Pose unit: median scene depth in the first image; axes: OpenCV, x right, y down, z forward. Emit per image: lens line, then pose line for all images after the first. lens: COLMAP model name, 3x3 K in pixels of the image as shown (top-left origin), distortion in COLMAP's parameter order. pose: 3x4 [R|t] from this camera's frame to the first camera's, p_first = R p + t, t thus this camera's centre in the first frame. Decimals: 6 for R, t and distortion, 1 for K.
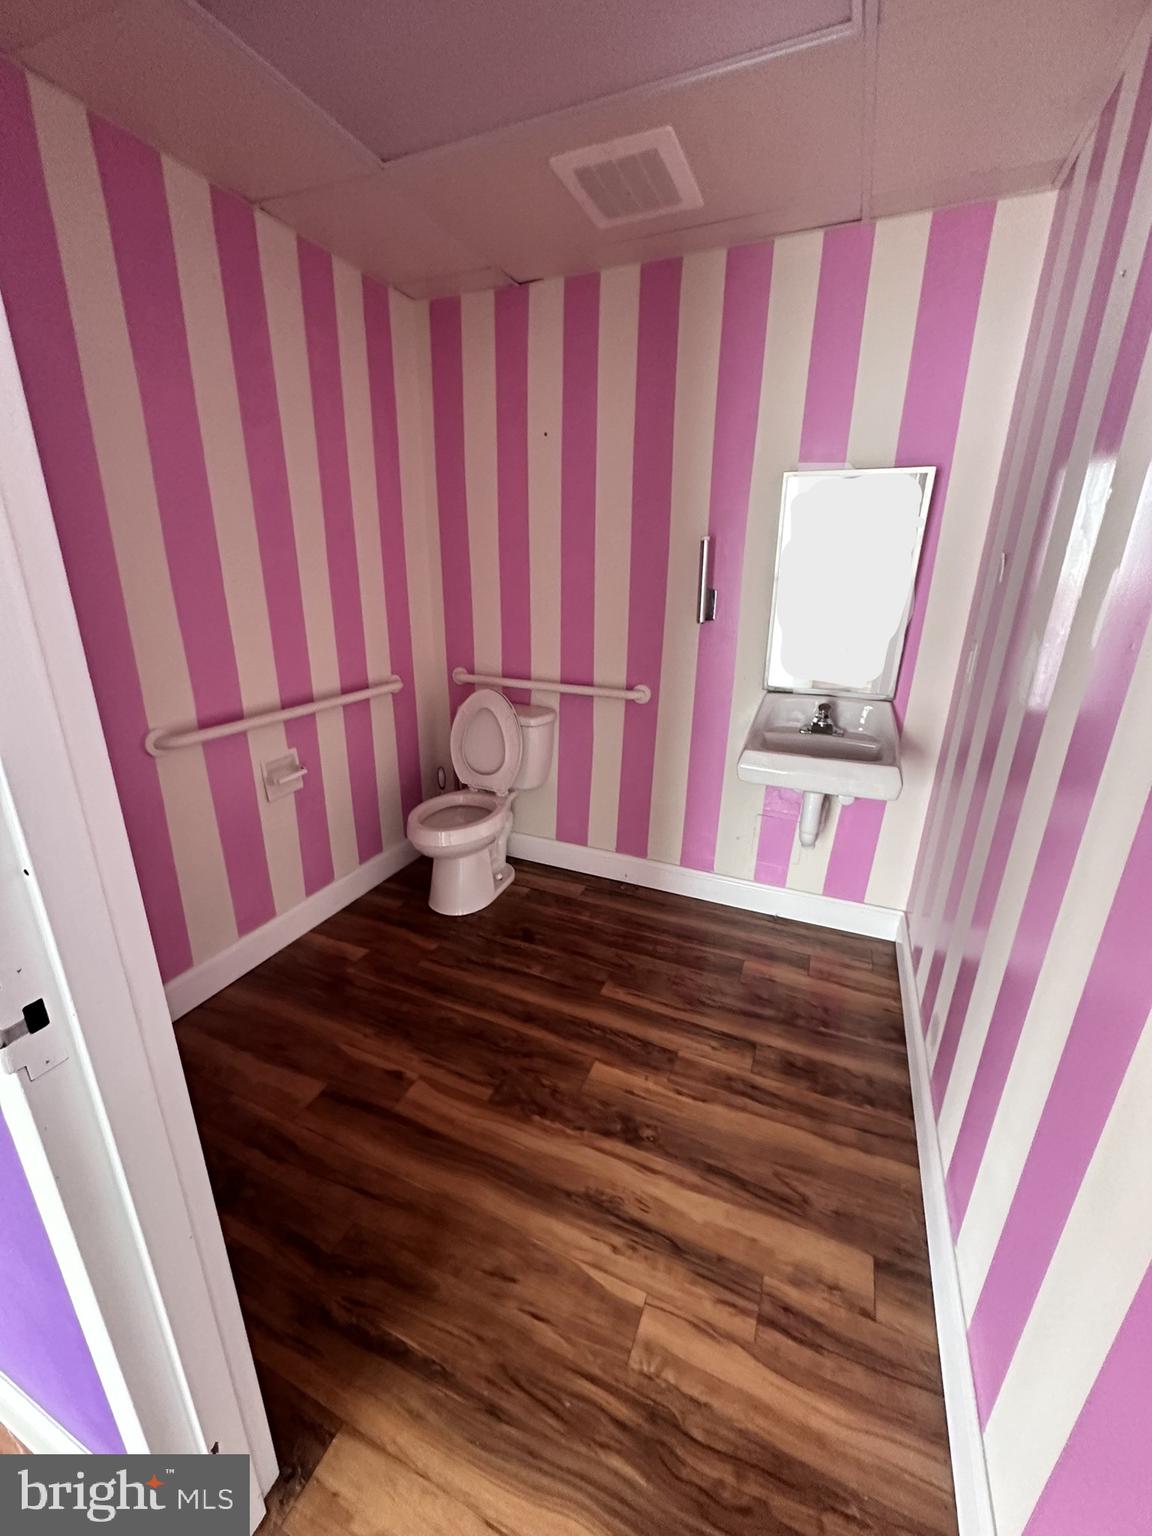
lens RADIAL K [[613.0, 0, 576.0], [0, 613.0, 768.0], [0, 0, 1]] dist [-0.003287, 0.000083]
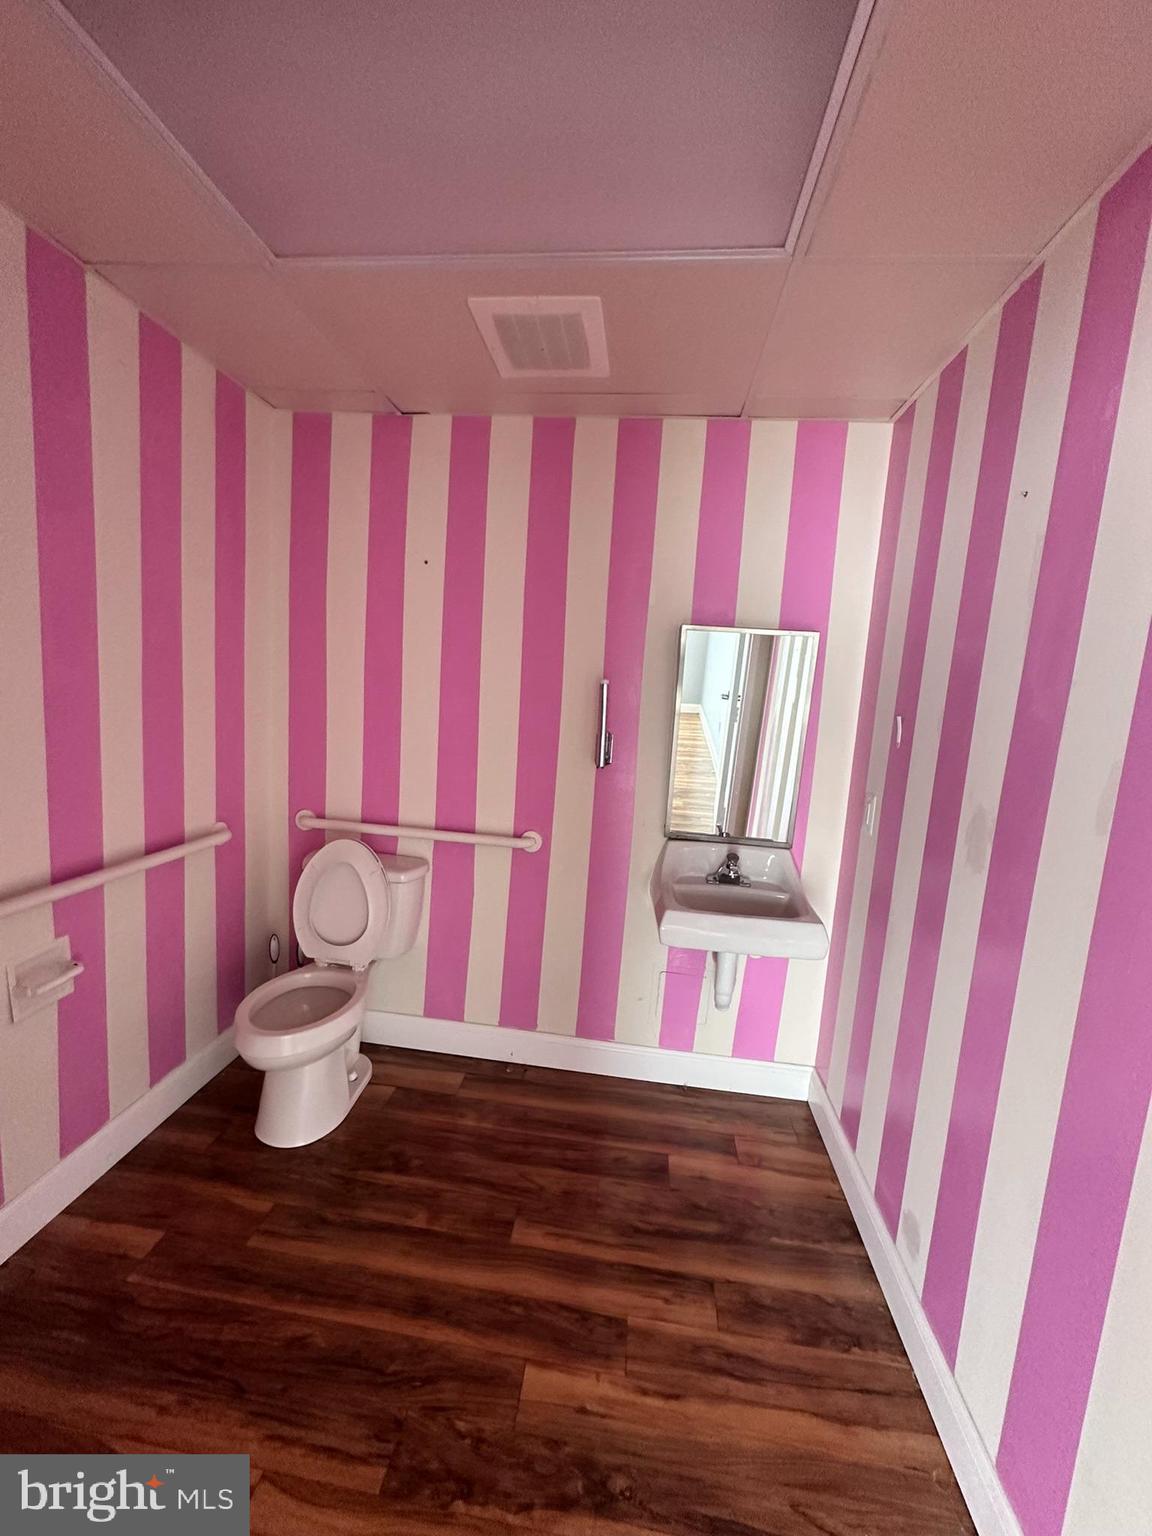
lens RADIAL K [[612.7, 0, 576.0], [0, 612.7, 768.0], [0, 0, 1]] dist [-0.002697, 0.000314]
pose [[0.955596, 0.011716, 0.294448, -0.106220], [0.043031, 0.982950, -0.178765, -0.070700], [-0.291522, 0.183497, 0.938799, 0.132228]]
